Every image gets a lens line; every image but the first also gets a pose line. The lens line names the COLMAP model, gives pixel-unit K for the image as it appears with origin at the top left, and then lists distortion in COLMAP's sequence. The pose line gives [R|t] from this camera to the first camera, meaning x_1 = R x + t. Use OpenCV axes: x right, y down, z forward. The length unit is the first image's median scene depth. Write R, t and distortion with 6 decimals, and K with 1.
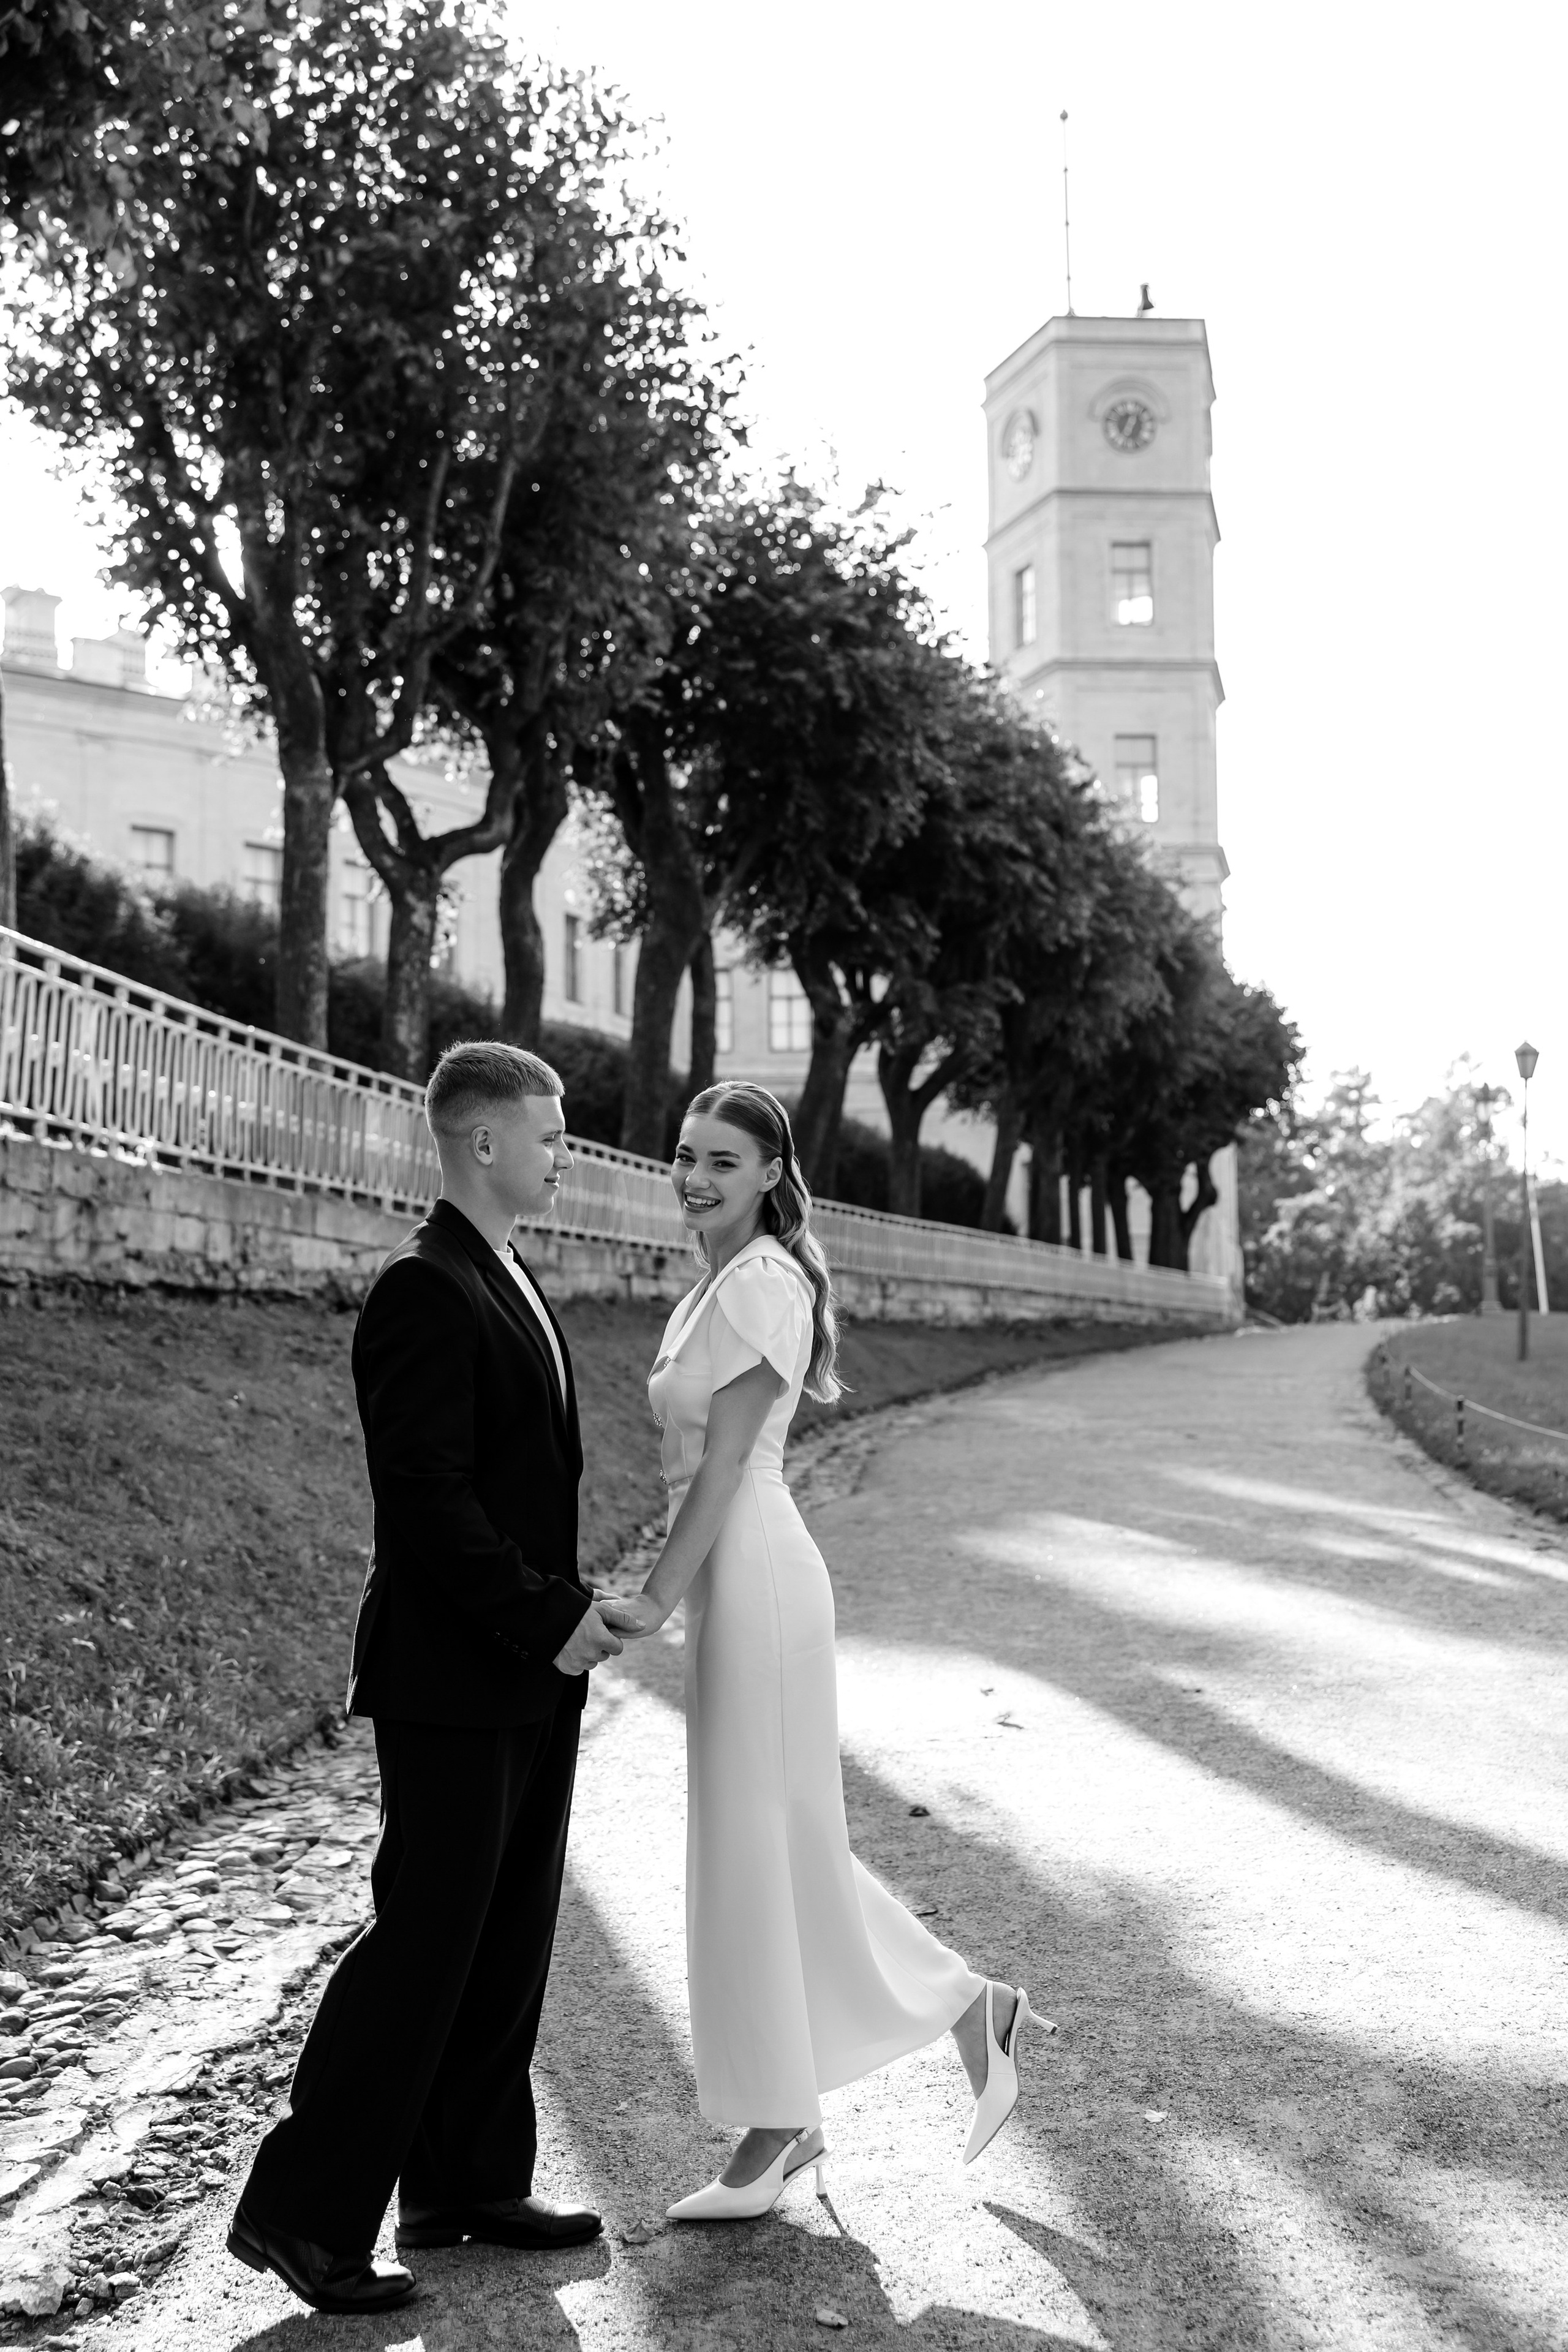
lens RADIAL K [[2485.6, 0, 738.6], [0, 2485.6, 1165.7], [0, 0, 1]] dist [-0.007622, -0.004973]
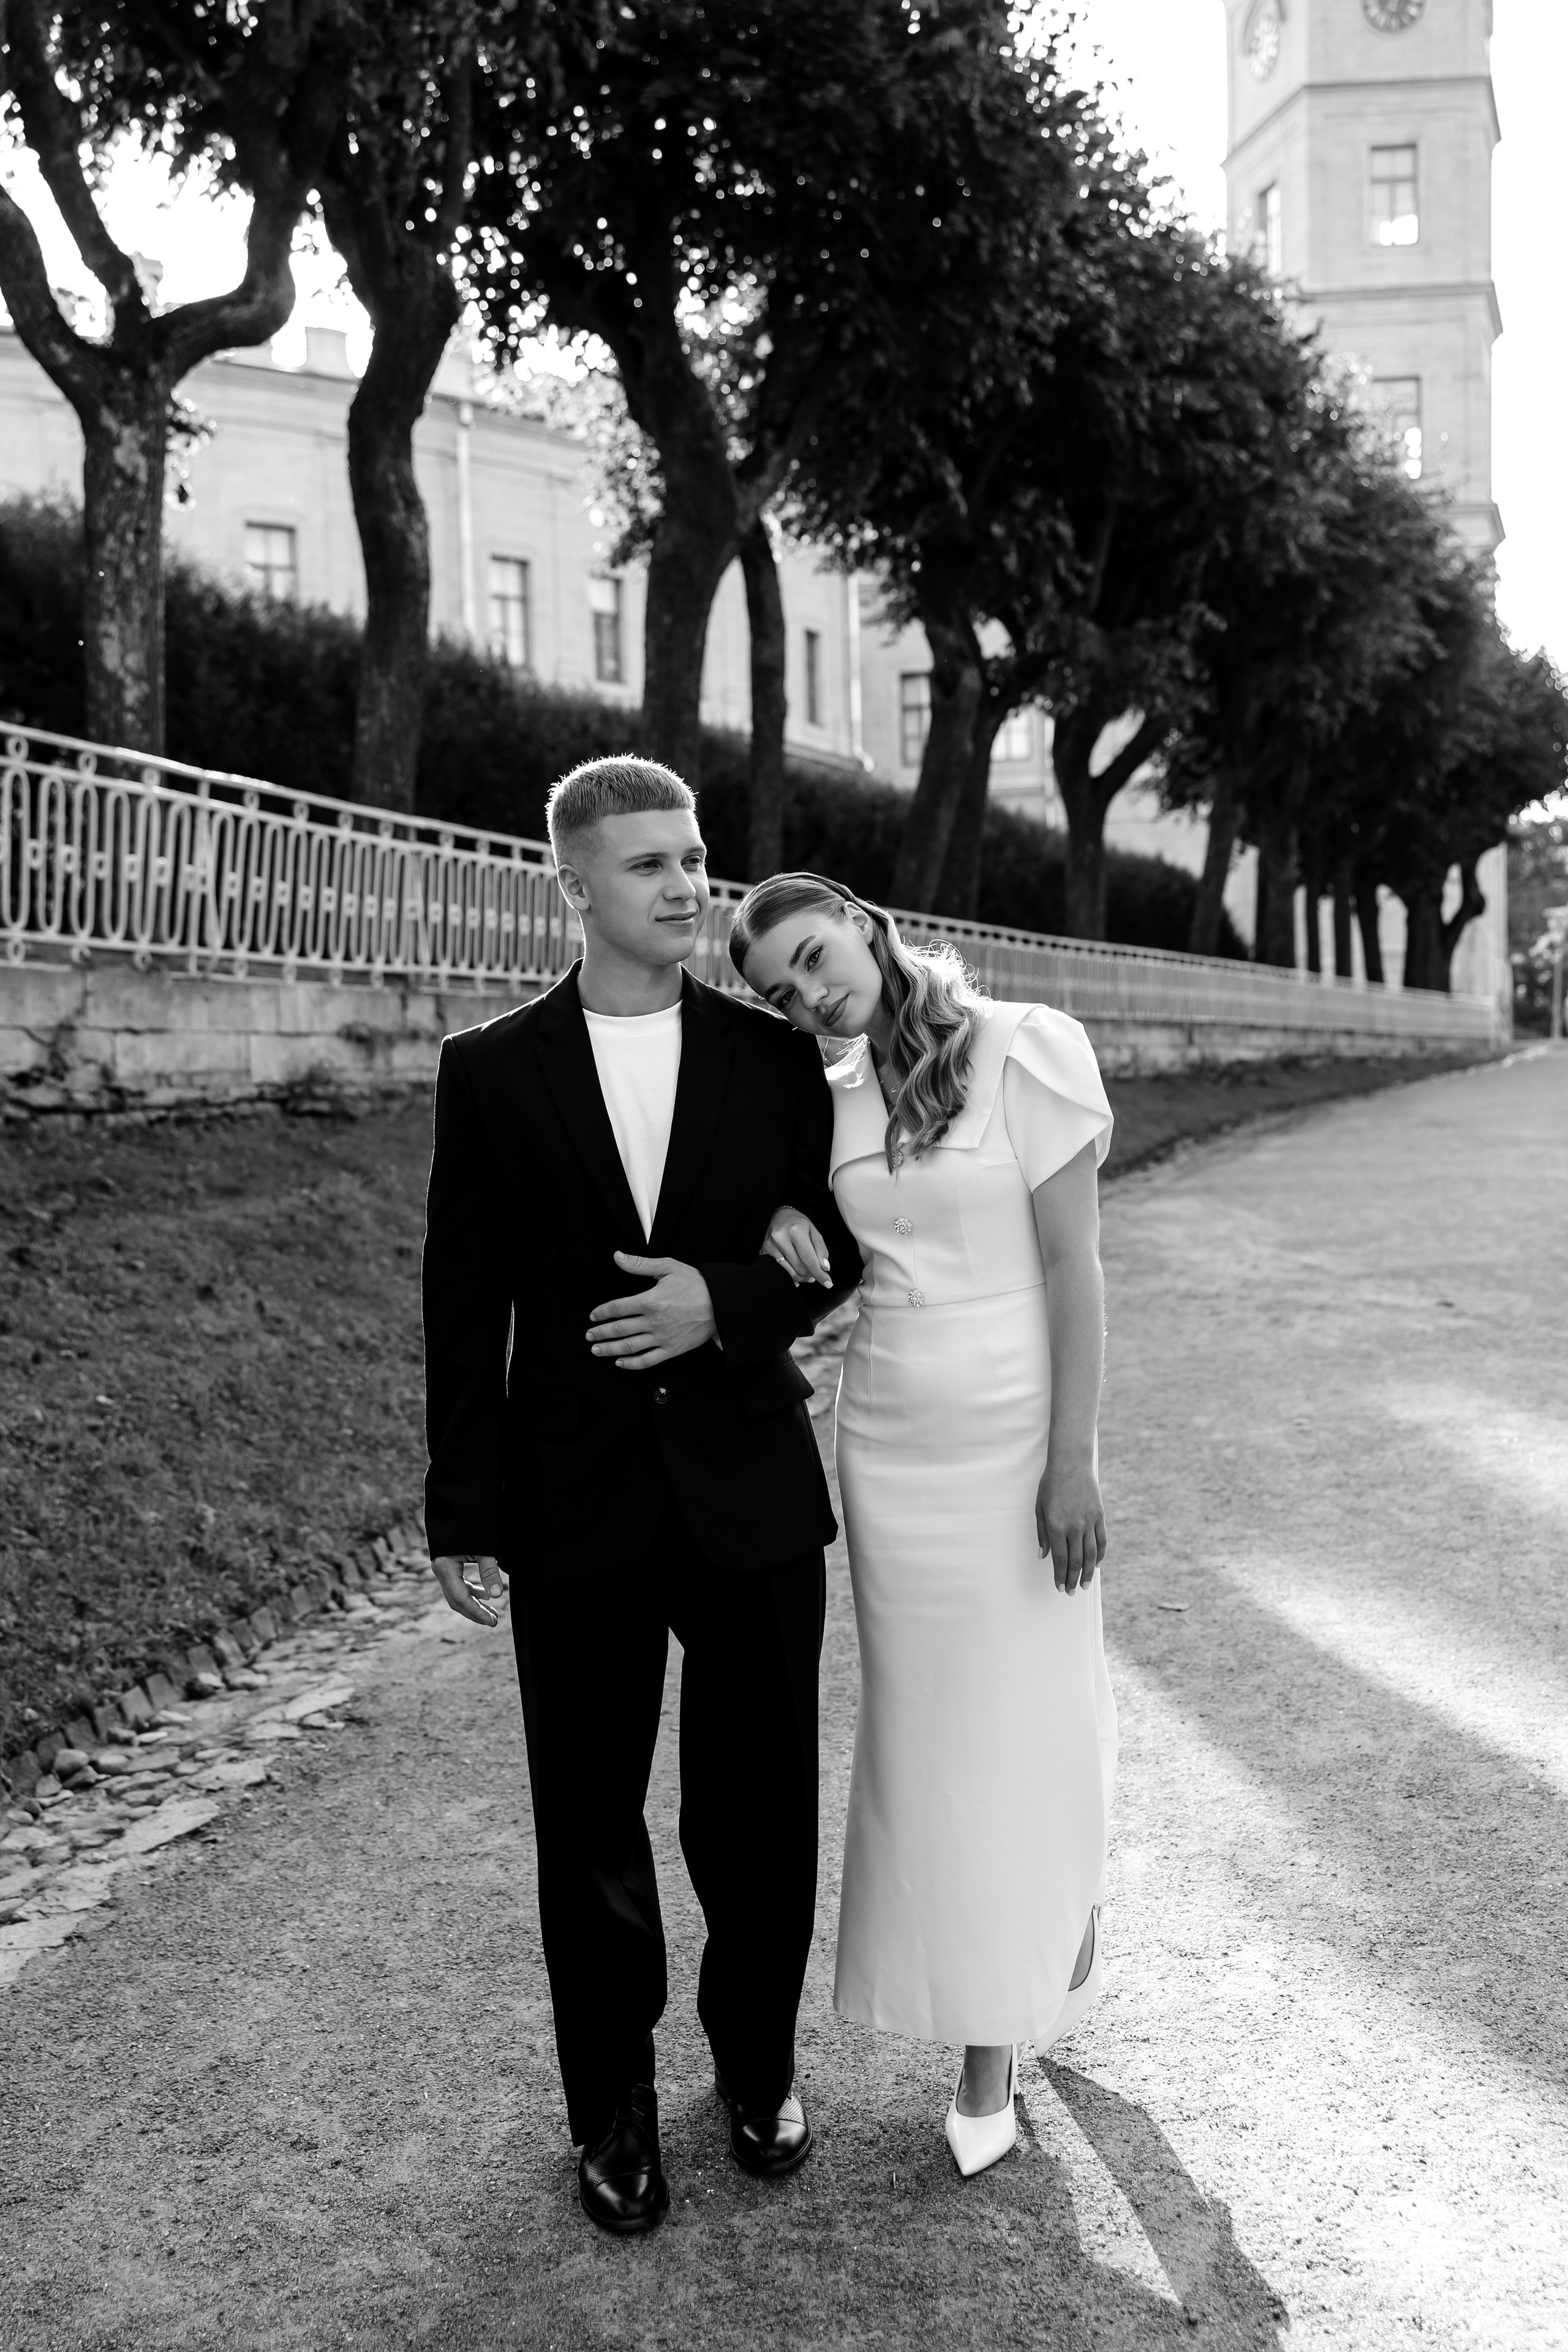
lens RADIAL K [[2383.0, 0, 783.4], [0, 2383.0, 1249.0], [0, 0, 1]] dist [0.018706, -0.006822]
pose [[0.995376, -0.016219, -0.094680, 0.054531], [0.029878, 0.989027, 0.144681, 0.007053], [0.091294, -0.146841, 0.984938, 0.293975]]
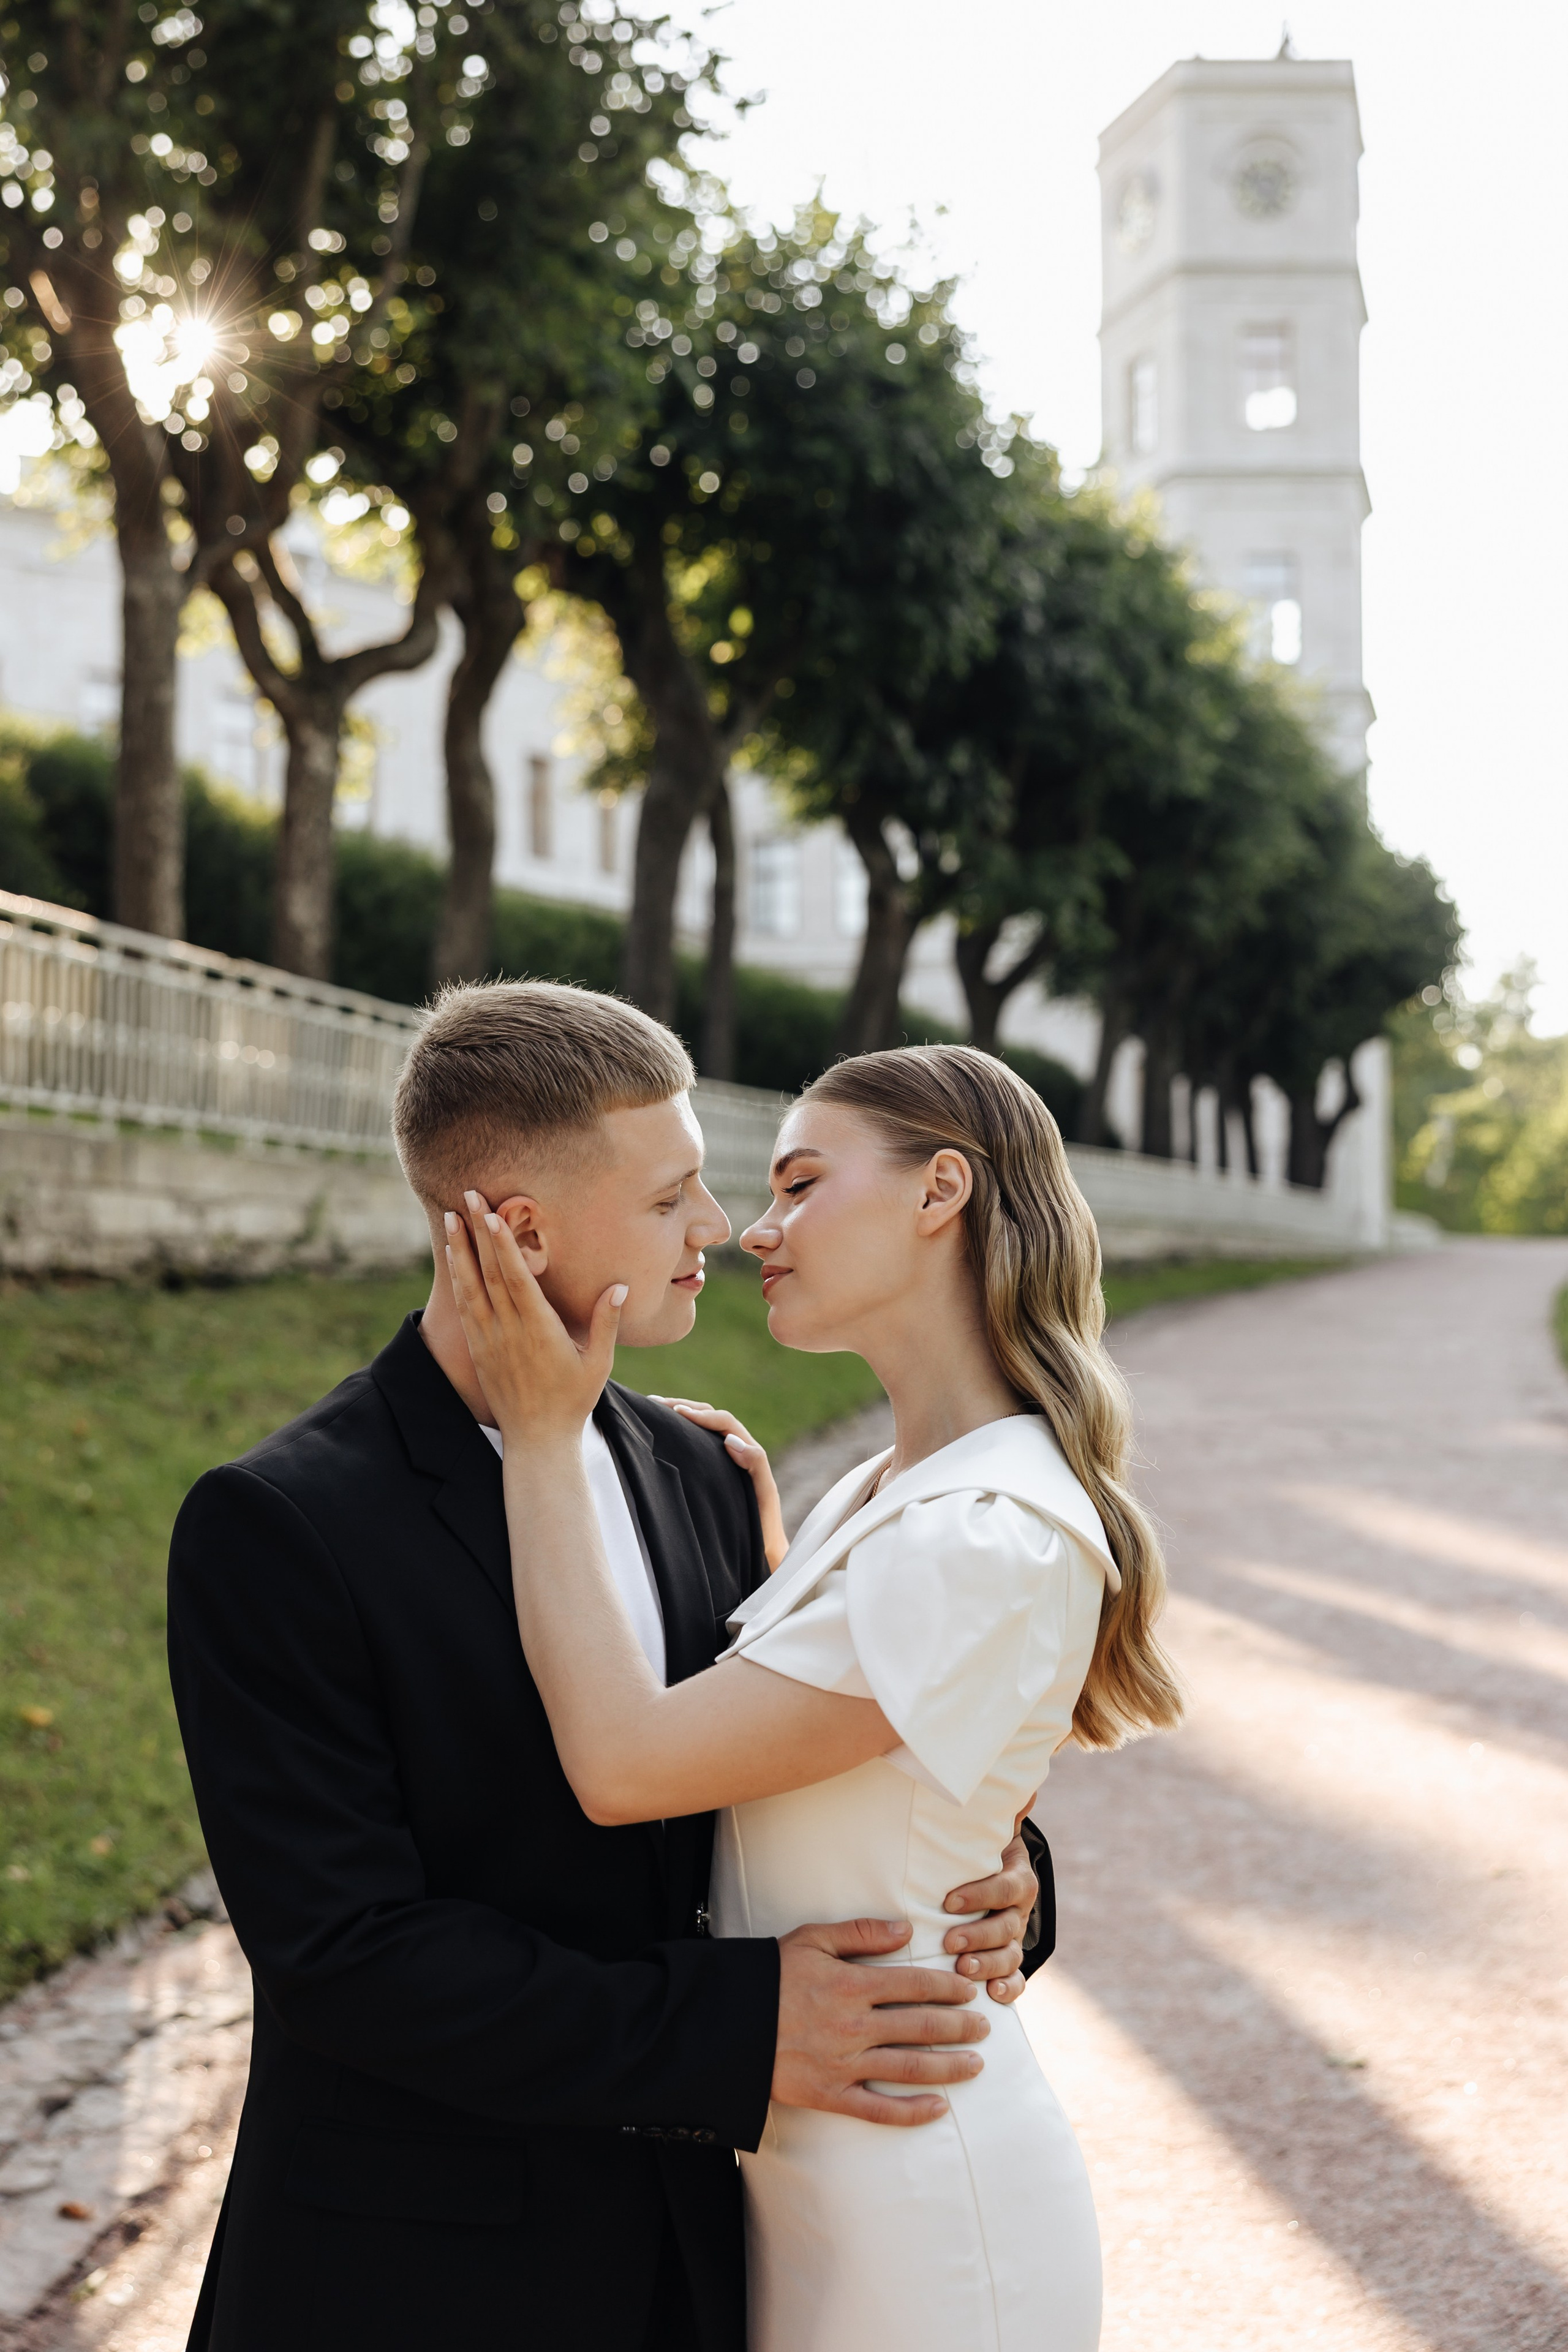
lens RADIAL K [[2789.0, 0, 744.4], [0, 2789.0, 1179.2], [0, 0, 1]] dist [-0.008162, 0.024827]
pose [[0.999613, -0.001729, -0.027782, 0.017848], [0.002901, 0.999103, 0.042237, -0.004663], [0.027684, -0.042301, 0.998721, 0.099560]]
